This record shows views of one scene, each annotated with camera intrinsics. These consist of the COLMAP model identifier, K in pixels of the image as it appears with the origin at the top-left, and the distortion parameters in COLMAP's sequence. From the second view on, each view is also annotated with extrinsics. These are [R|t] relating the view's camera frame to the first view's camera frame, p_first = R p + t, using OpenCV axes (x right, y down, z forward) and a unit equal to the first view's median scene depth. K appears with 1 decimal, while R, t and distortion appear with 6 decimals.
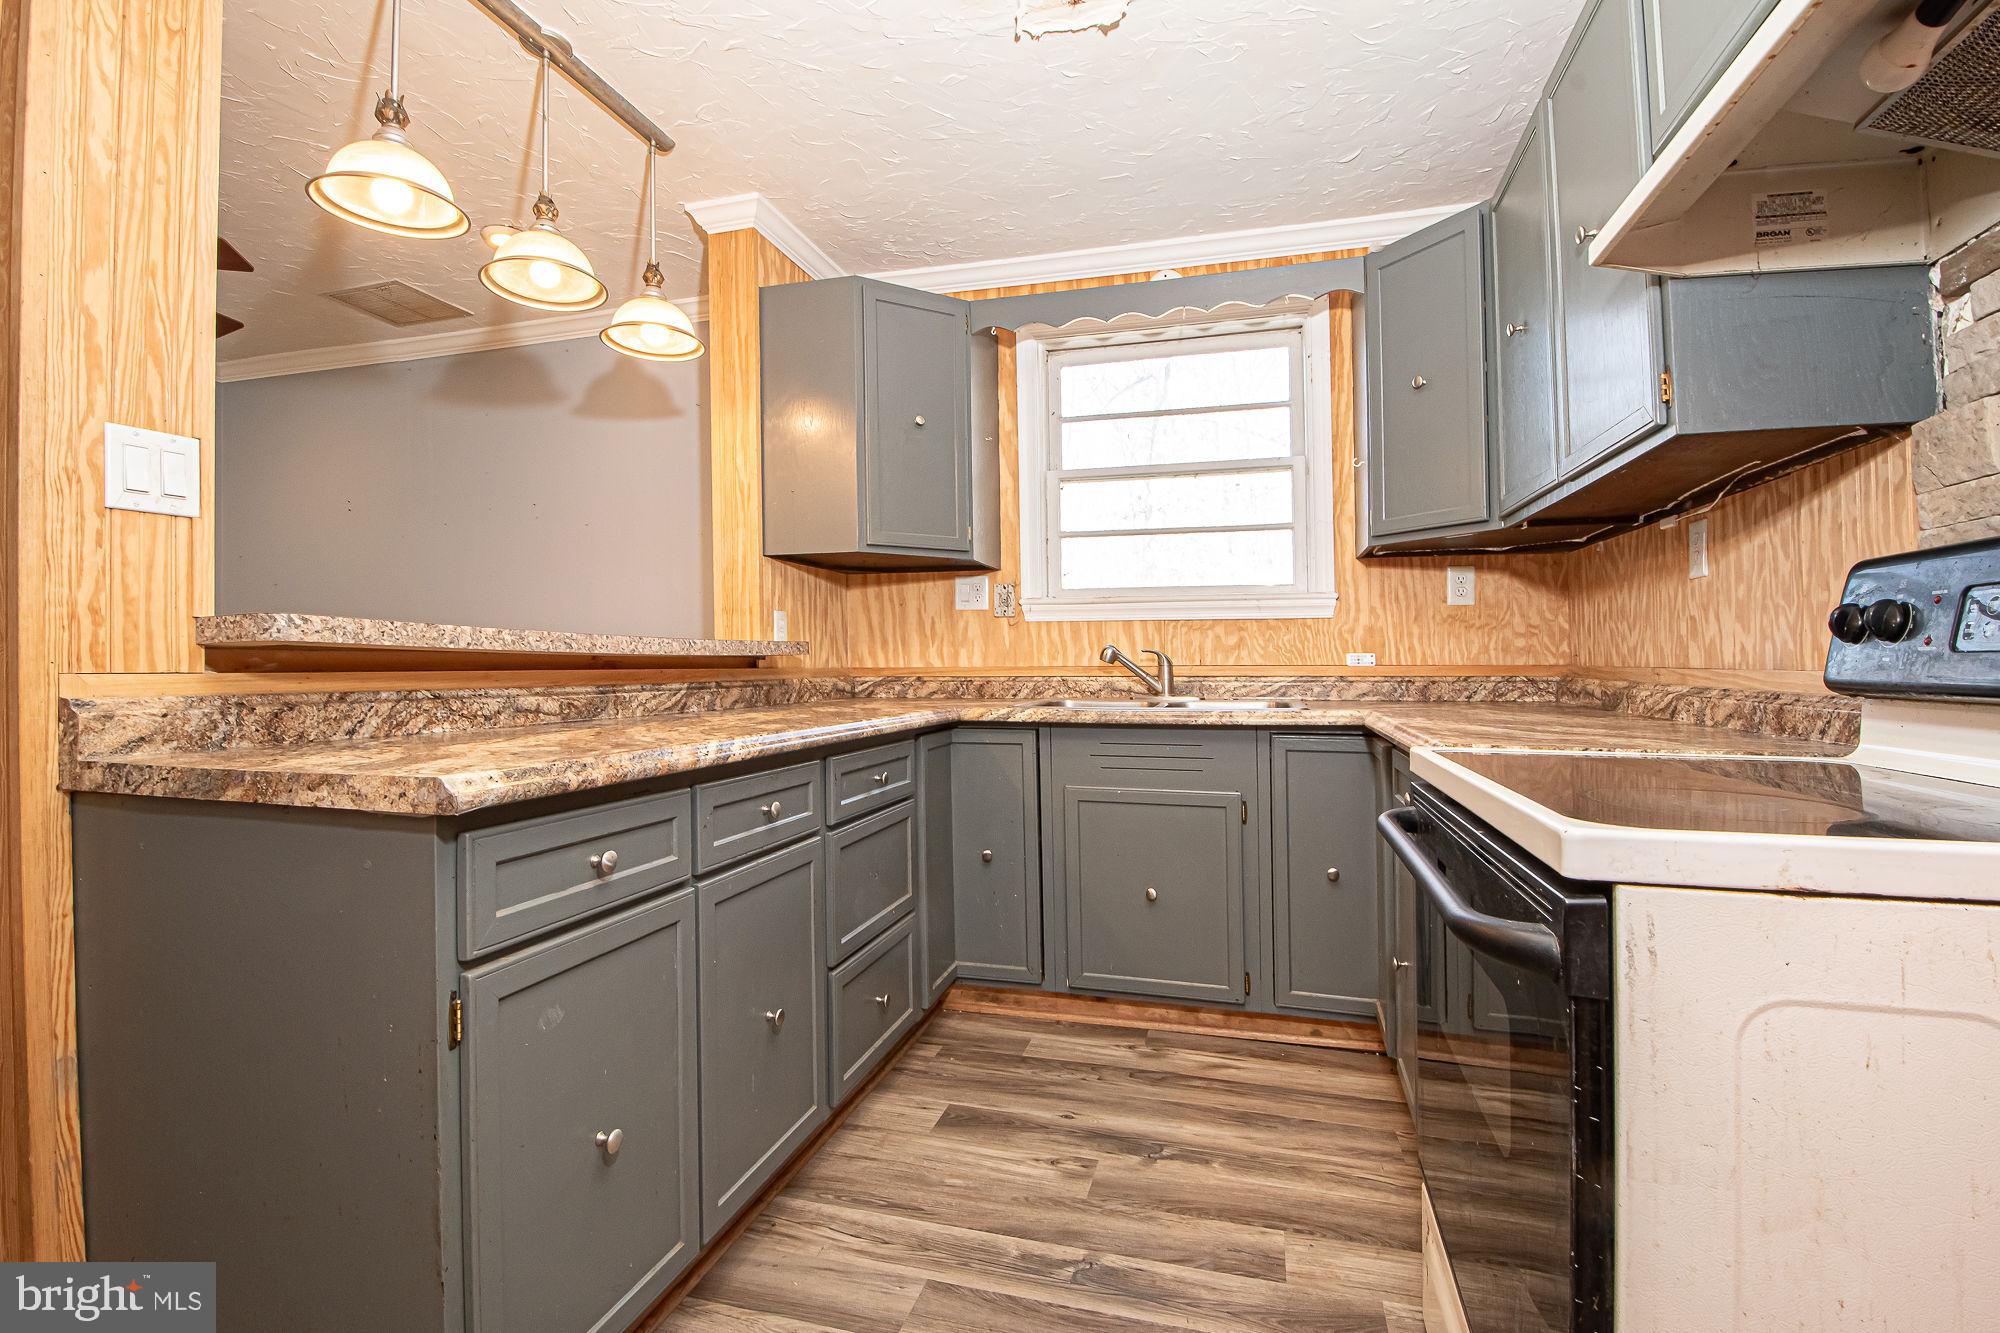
lens RADIAL K [[905.4, 0, 1010.1], [0, 905.4, 672.8], [0, 0, 1]] dist [-0.001148, -0.011692]
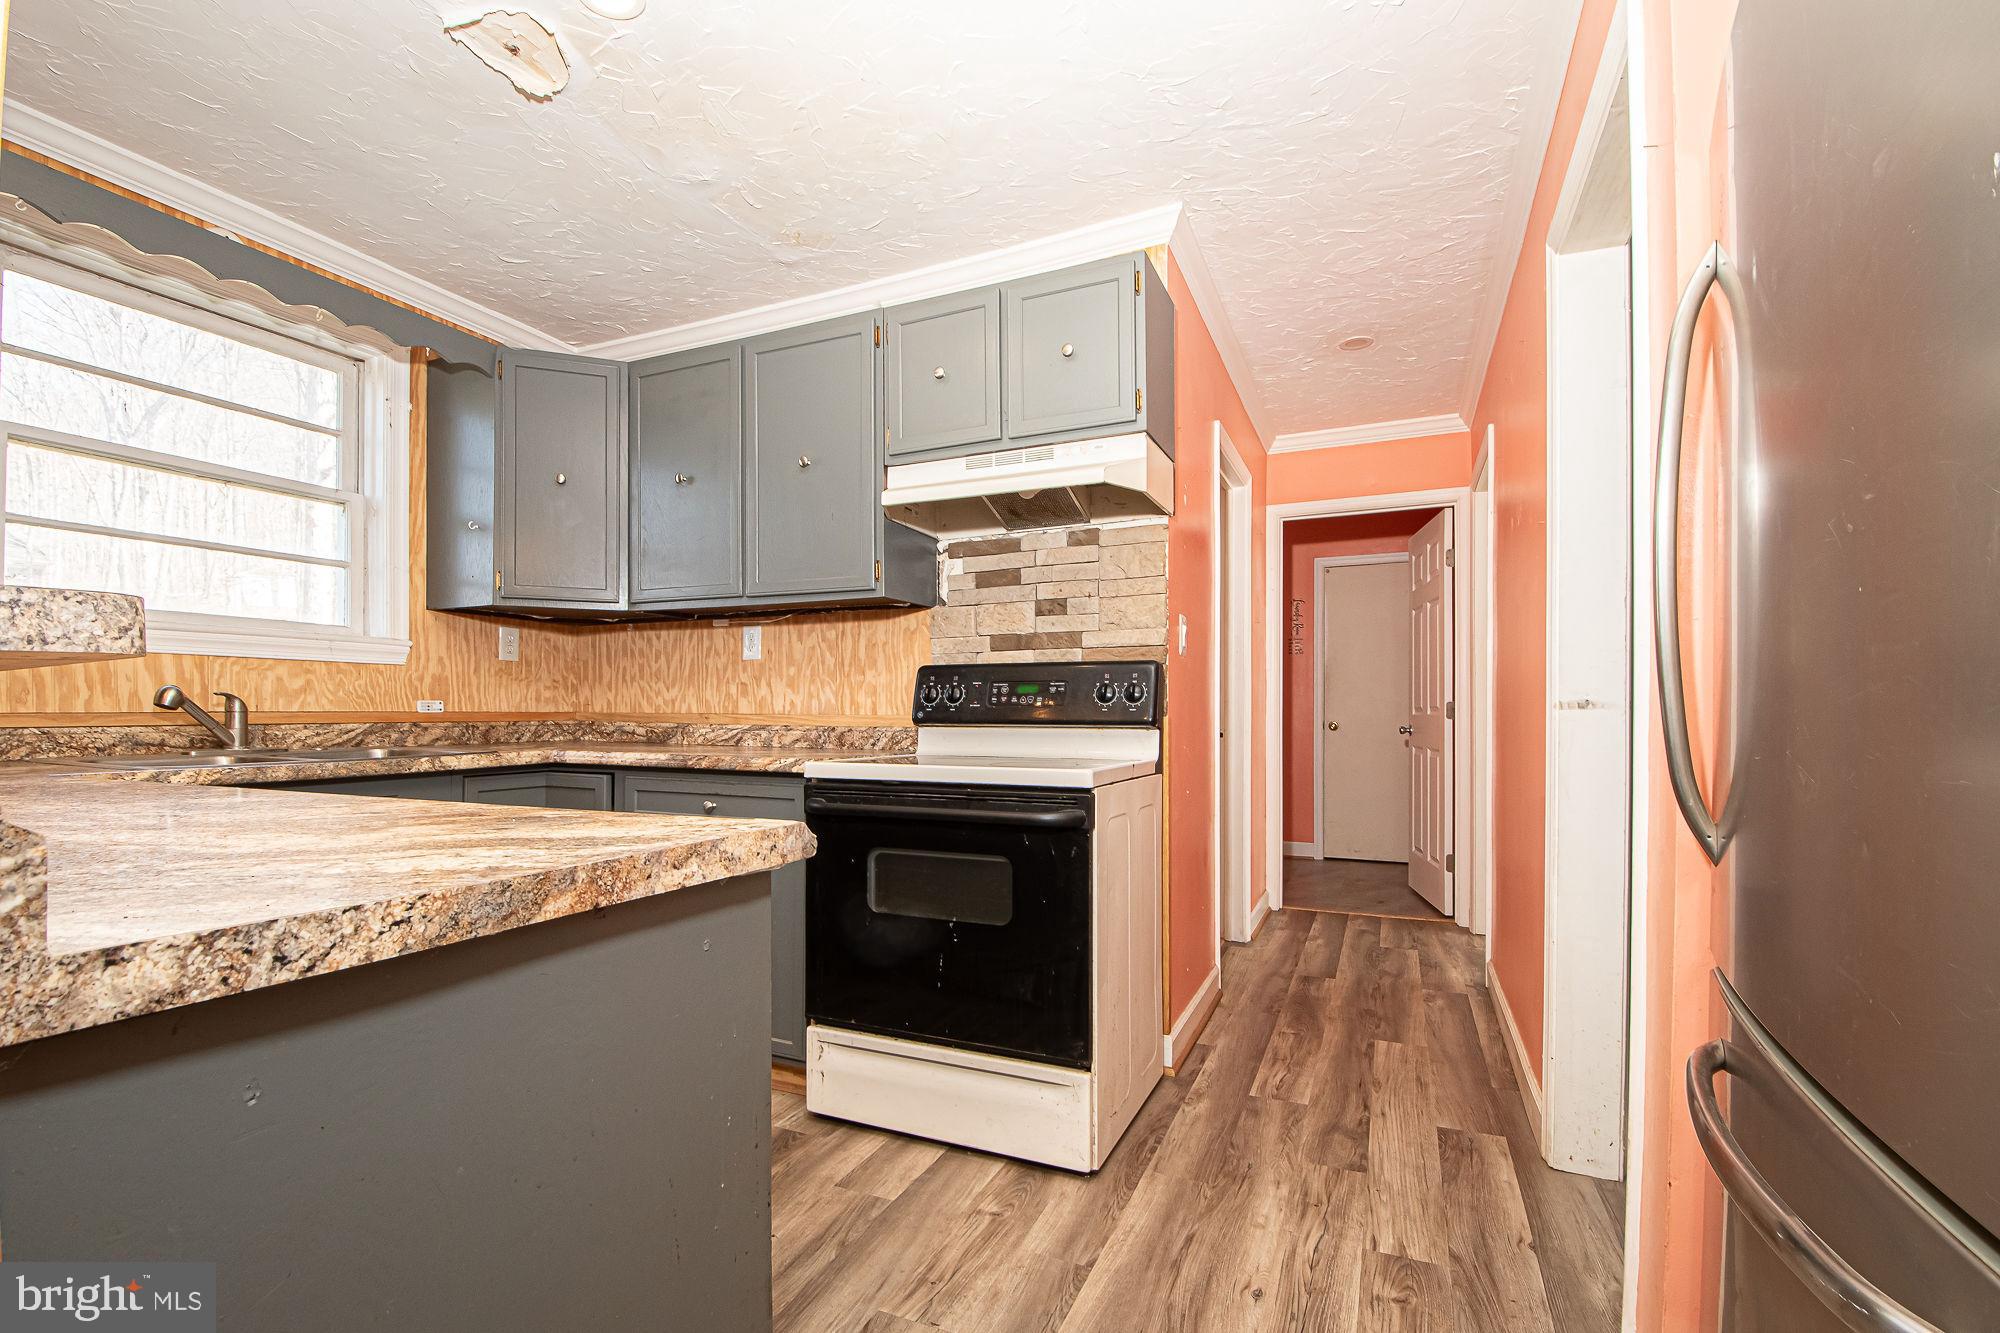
lens RADIAL K [[905.4, 0, 953.3], [0, 905.4, 713.1], [0, 0, 1]] dist [-0.001148, -0.011692]
pose [[0.179260, 0.000251, 0.983802, -0.691812], [0.007264, 0.999972, -0.001579, -0.001045], [-0.983775, 0.007430, 0.179253, 0.283755]]
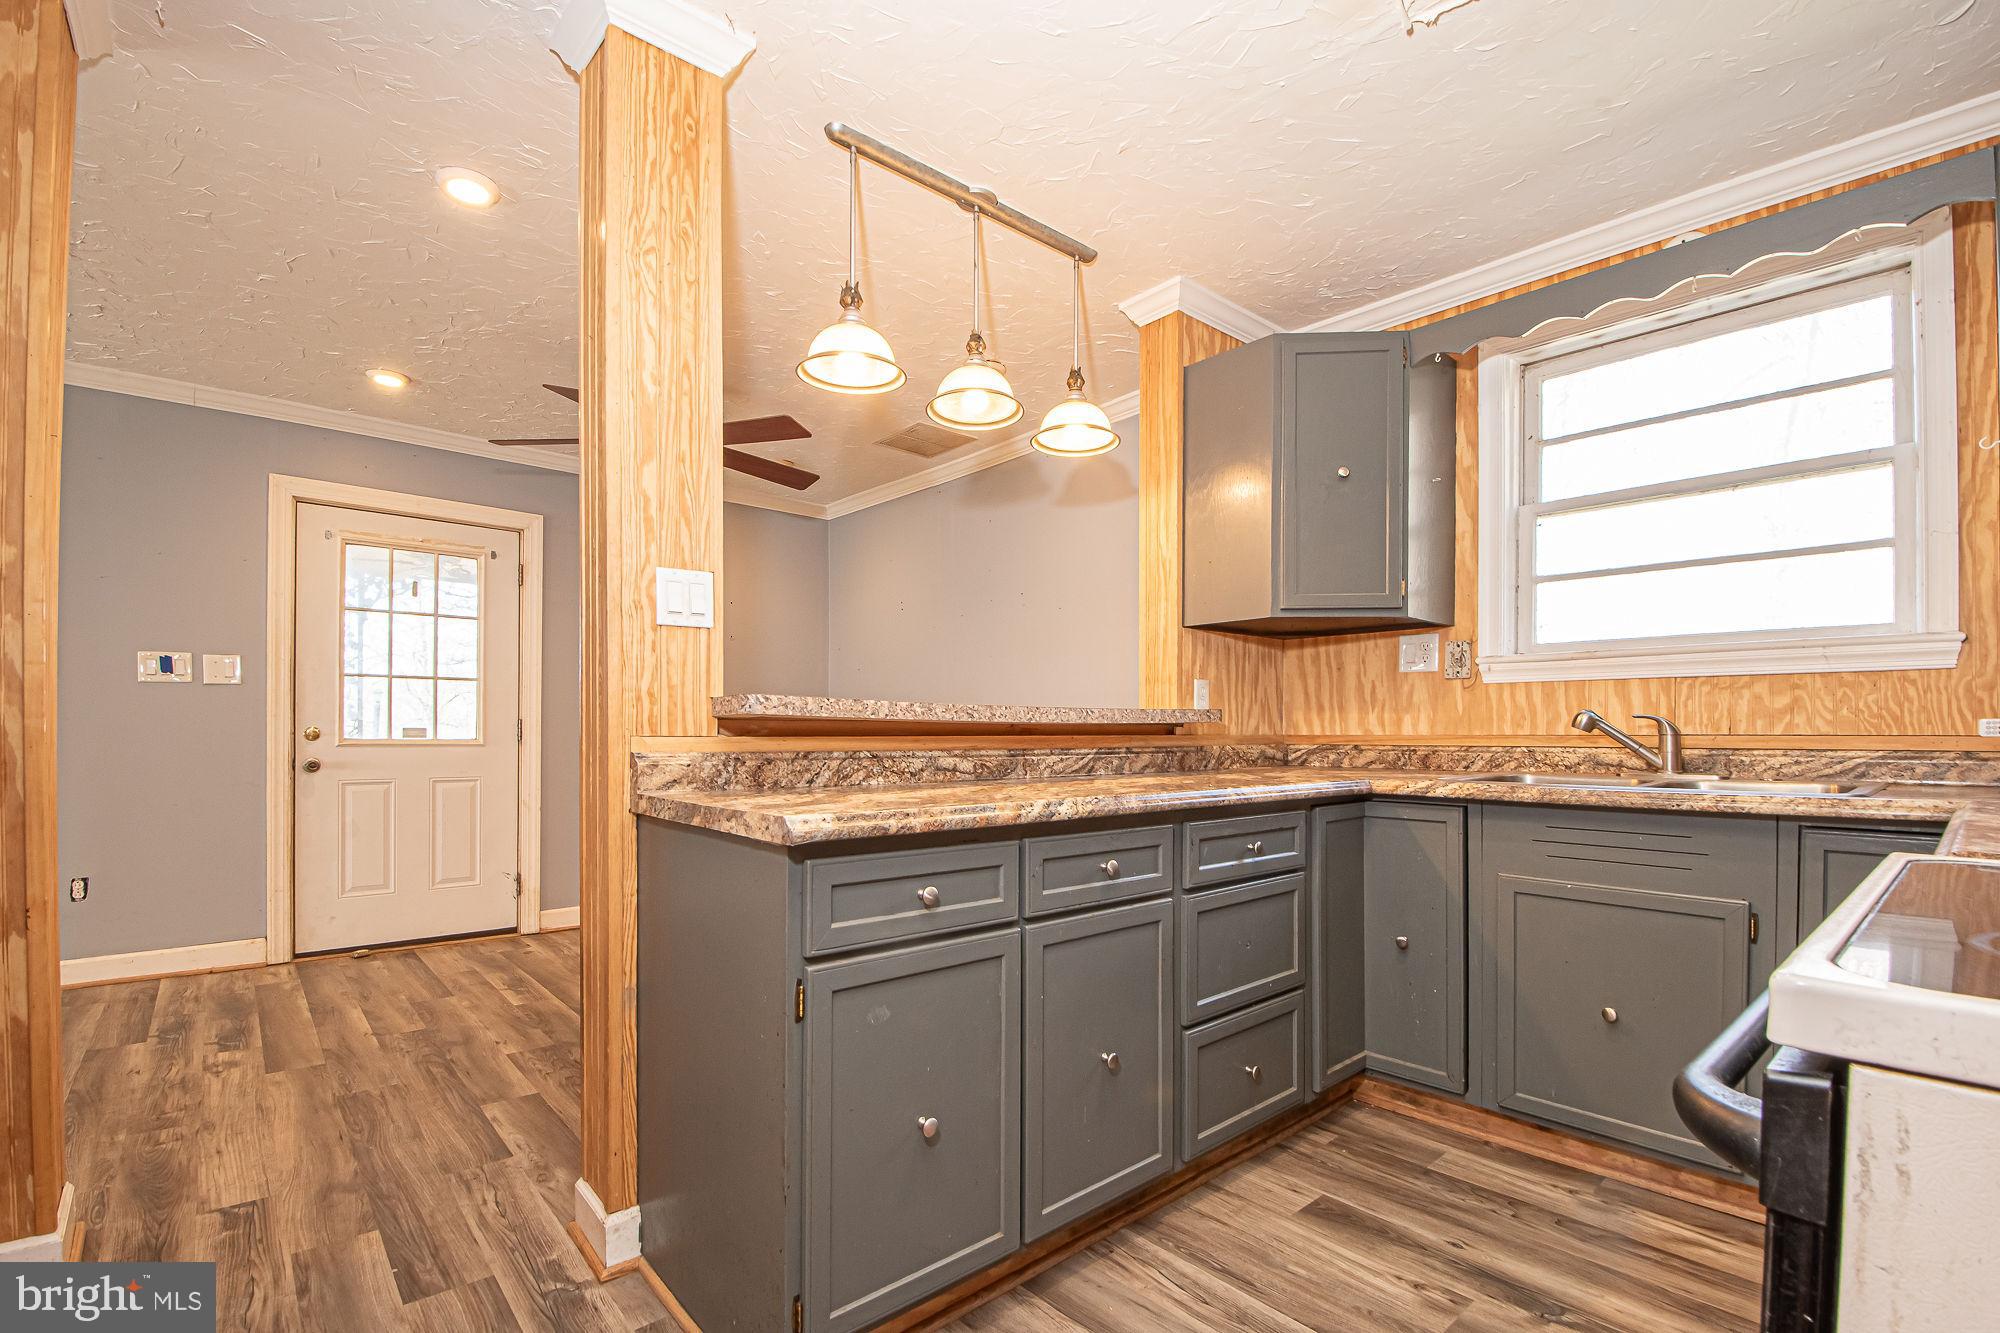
lens RADIAL K [[905.4, 0, 1021.2], [0, 905.4, 757.0], [0, 0, 1]] dist [-0.001148, -0.011692]
pose [[0.837893, 0.018630, -0.545517, 0.168971], [-0.008200, 0.999734, 0.021547, -0.001324], [0.545774, -0.013581, 0.837823, 0.033452]]
